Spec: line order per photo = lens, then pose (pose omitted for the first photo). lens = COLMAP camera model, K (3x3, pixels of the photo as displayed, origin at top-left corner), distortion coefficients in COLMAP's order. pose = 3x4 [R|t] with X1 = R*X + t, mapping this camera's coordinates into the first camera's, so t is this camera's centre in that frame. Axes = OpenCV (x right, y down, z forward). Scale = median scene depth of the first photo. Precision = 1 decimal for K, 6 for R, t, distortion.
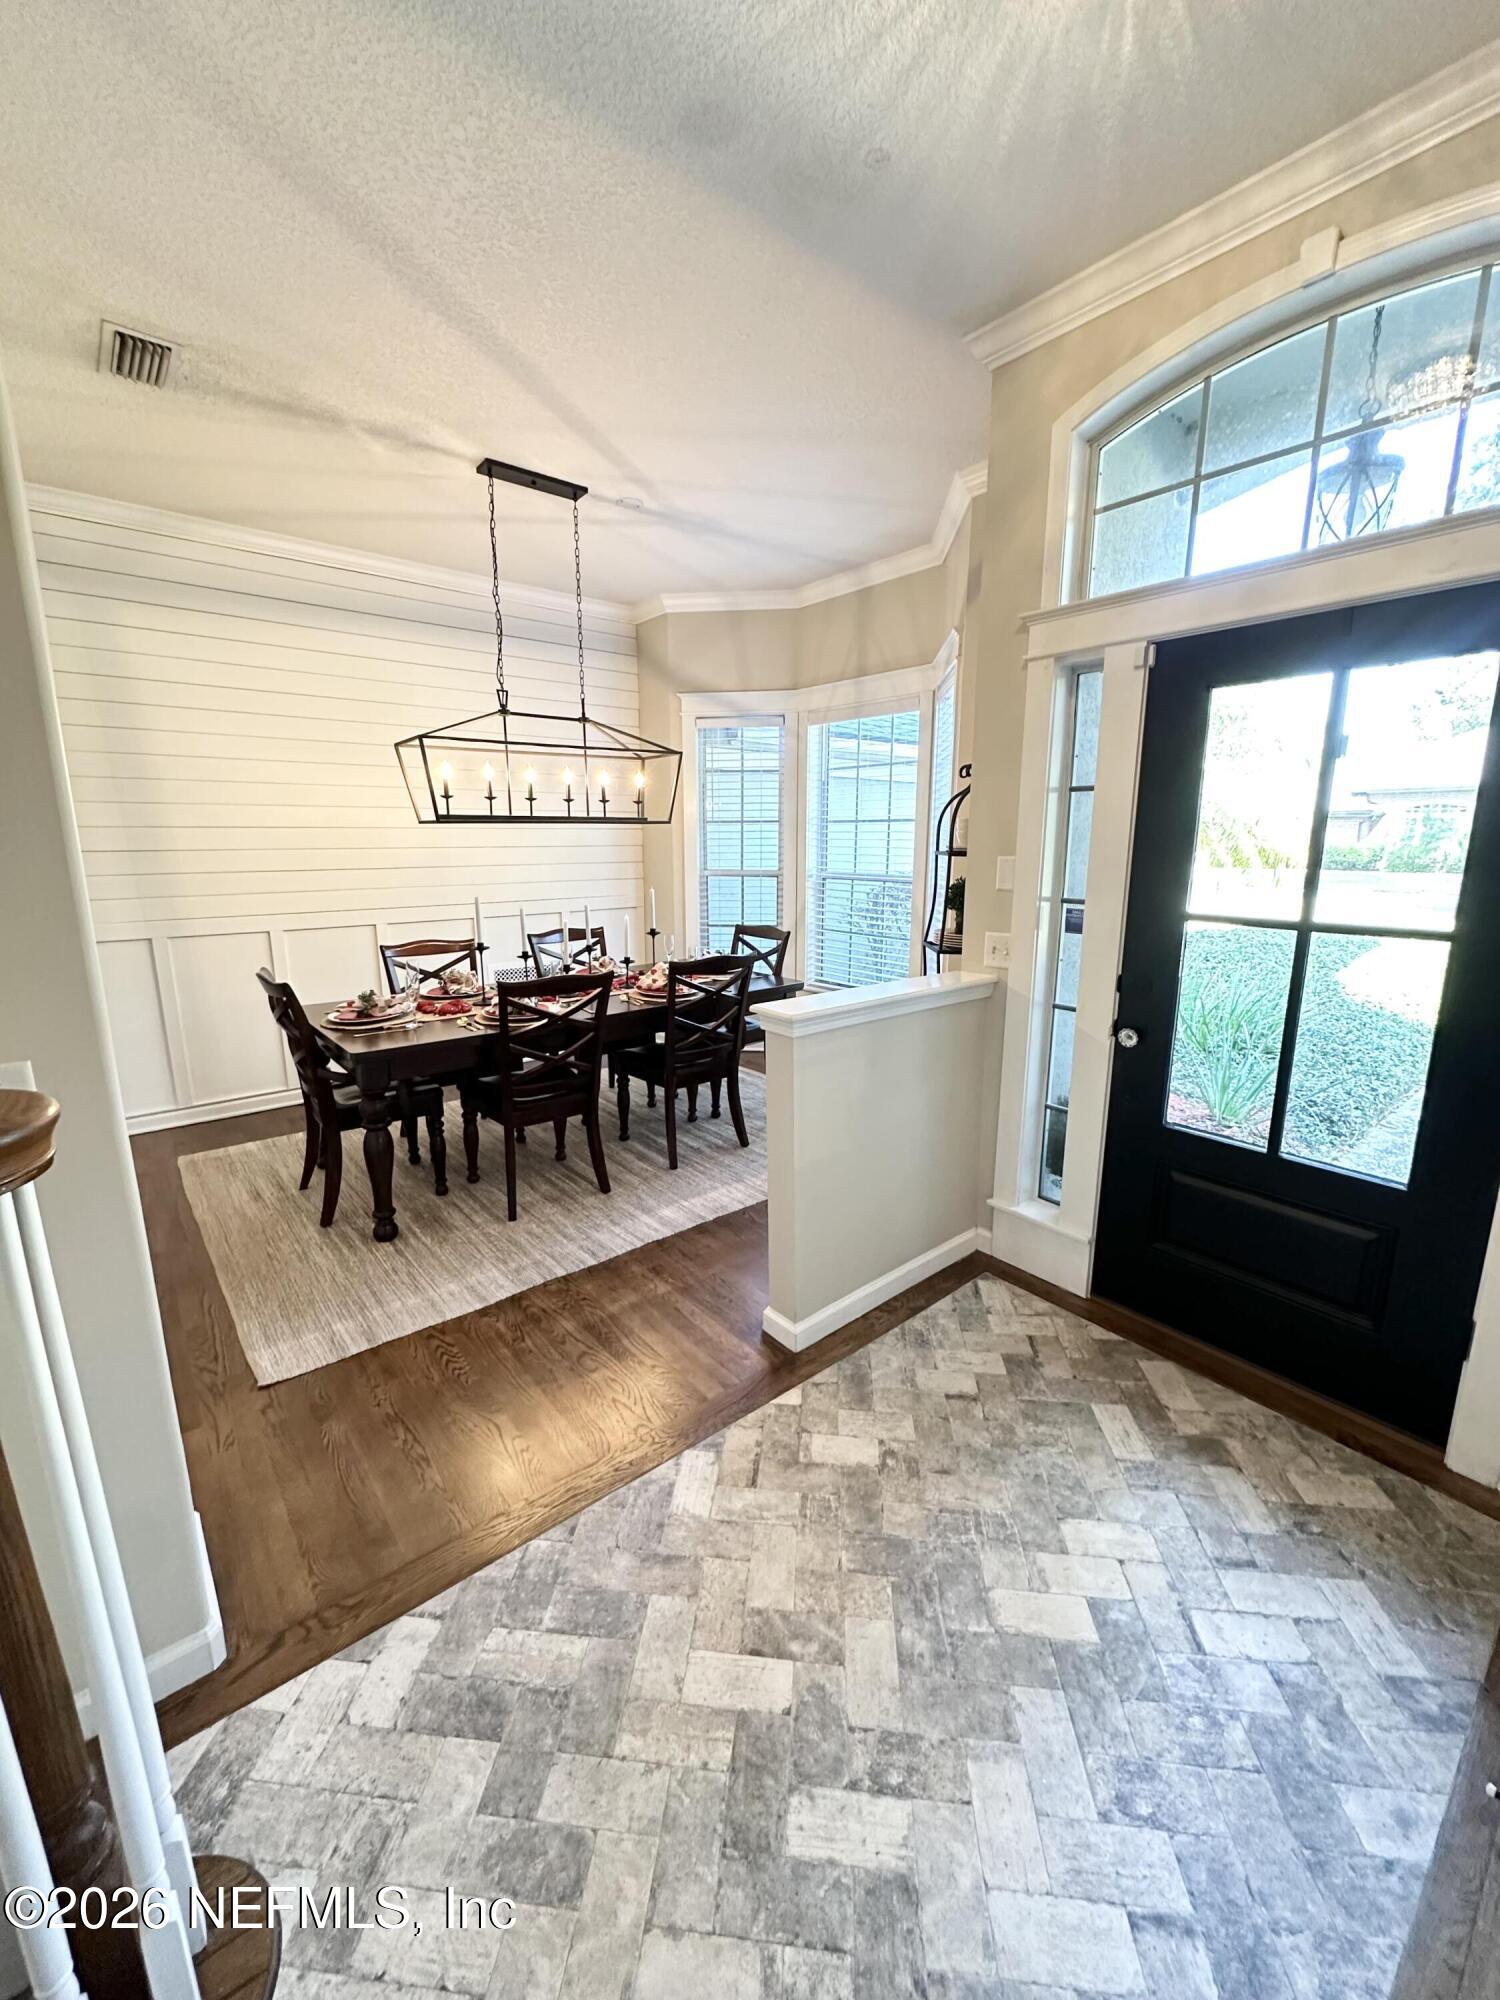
lens RADIAL K [[796.9, 0, 750.0], [0, 796.9, 1000.0], [0, 0, 1]] dist [-0.000381, 0.000045]
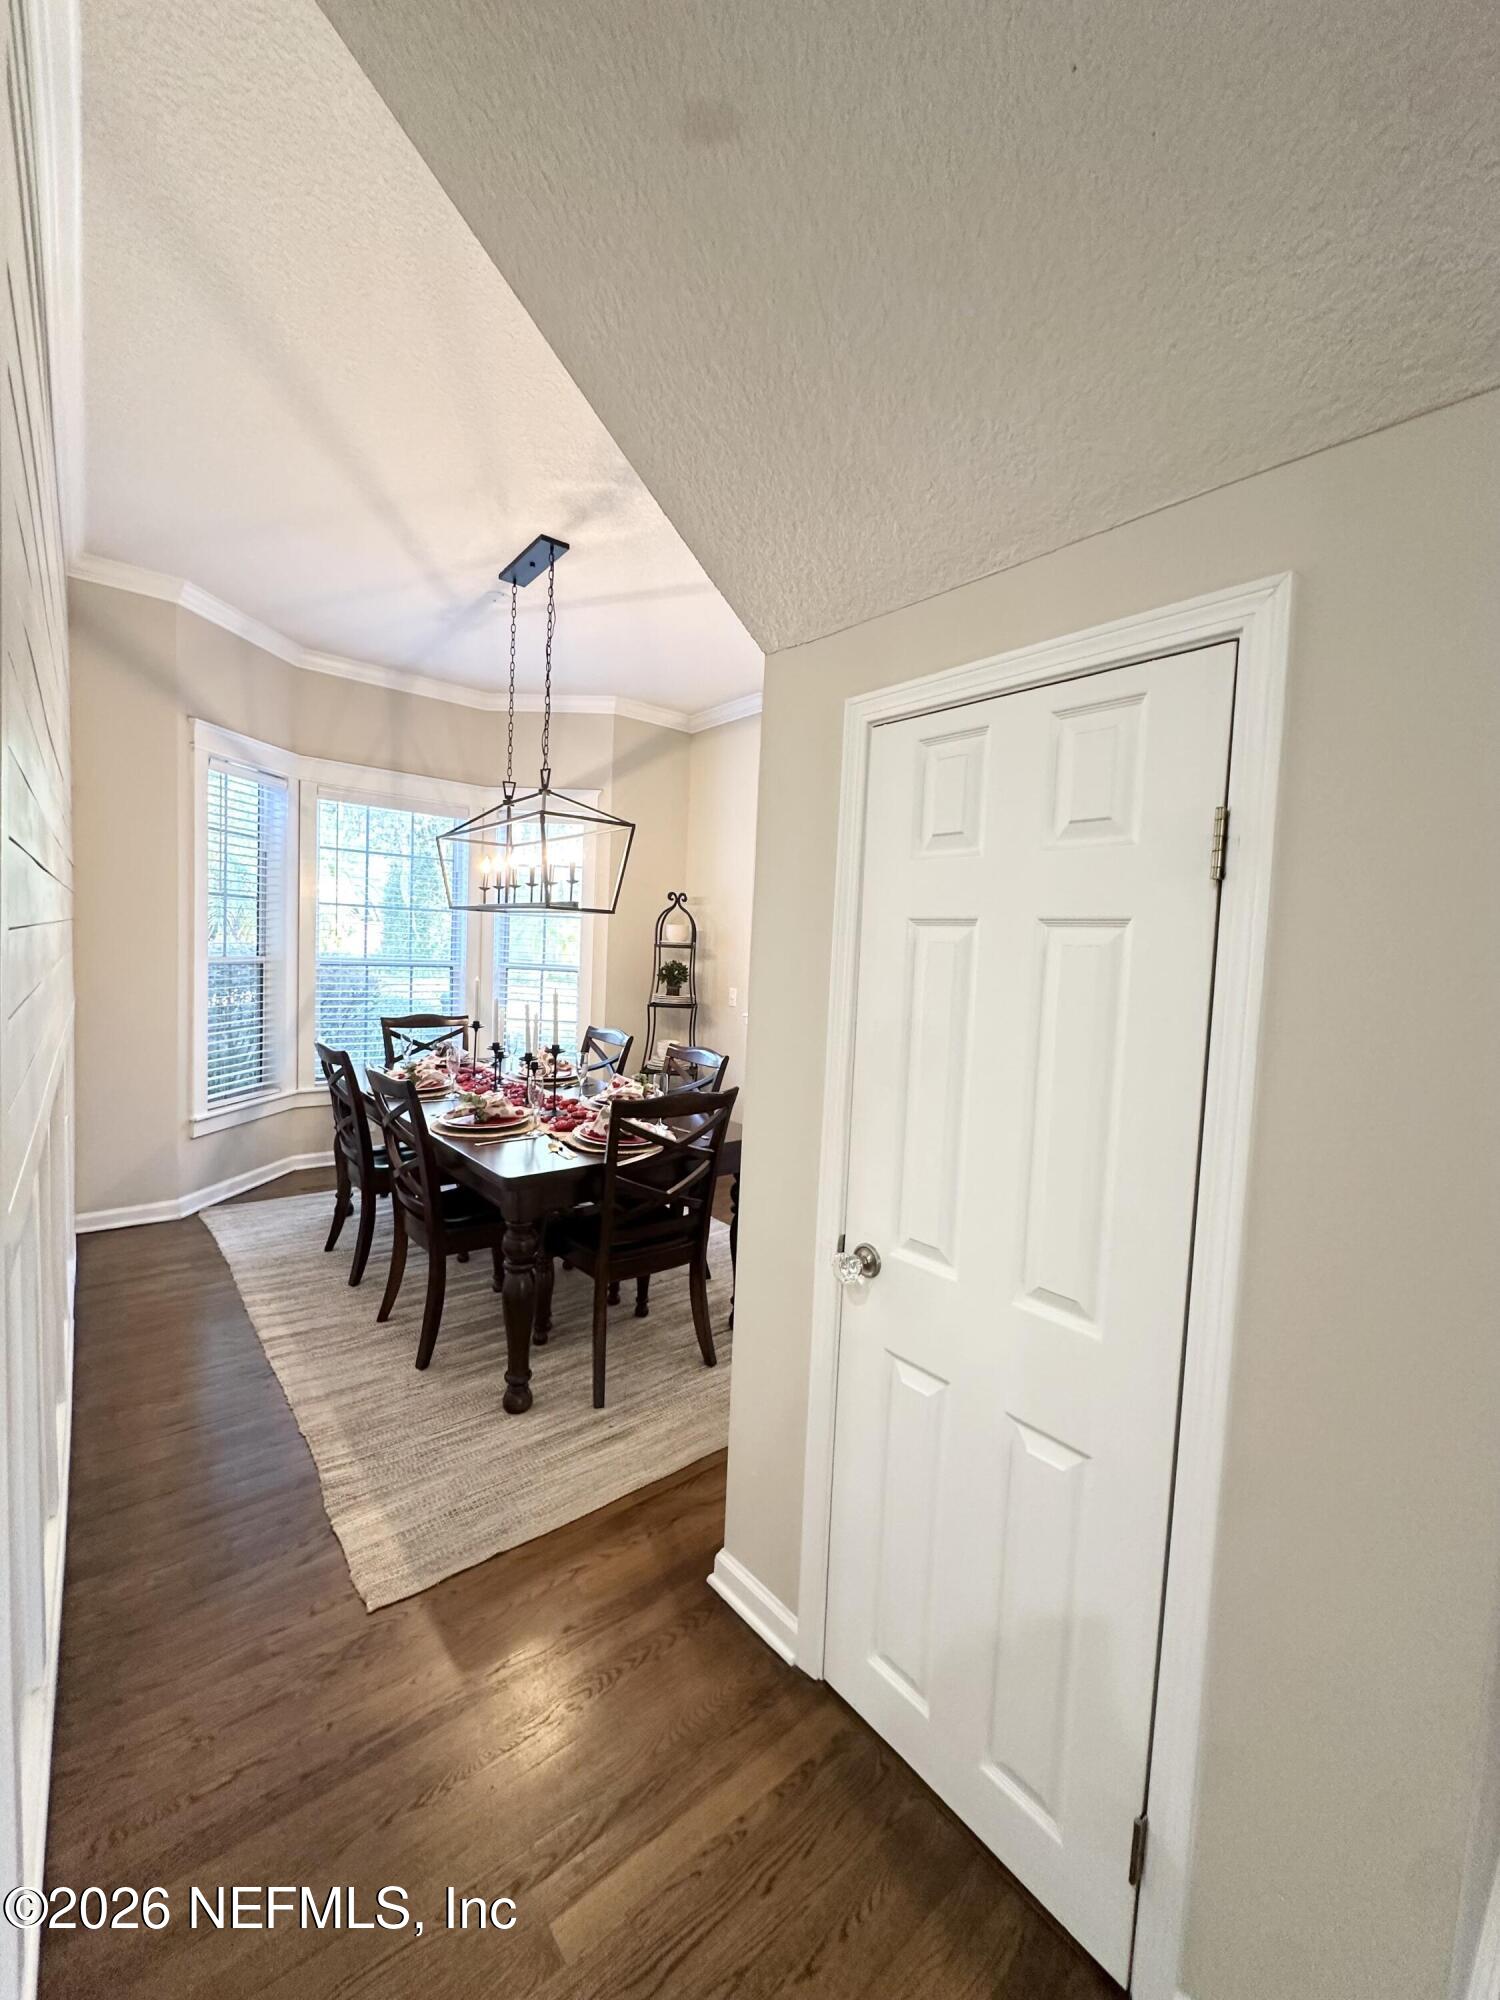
lens RADIAL K [[796.9, 0, 750.0], [0, 796.9, 1000.0], [0, 0, 1]] dist [-0.000381, 0.000045]
pose [[0.006198, -0.067404, 0.997707, -2.499870], [0.160651, 0.984833, 0.065536, -0.296273], [-0.986992, 0.159877, 0.016933, 1.592320]]
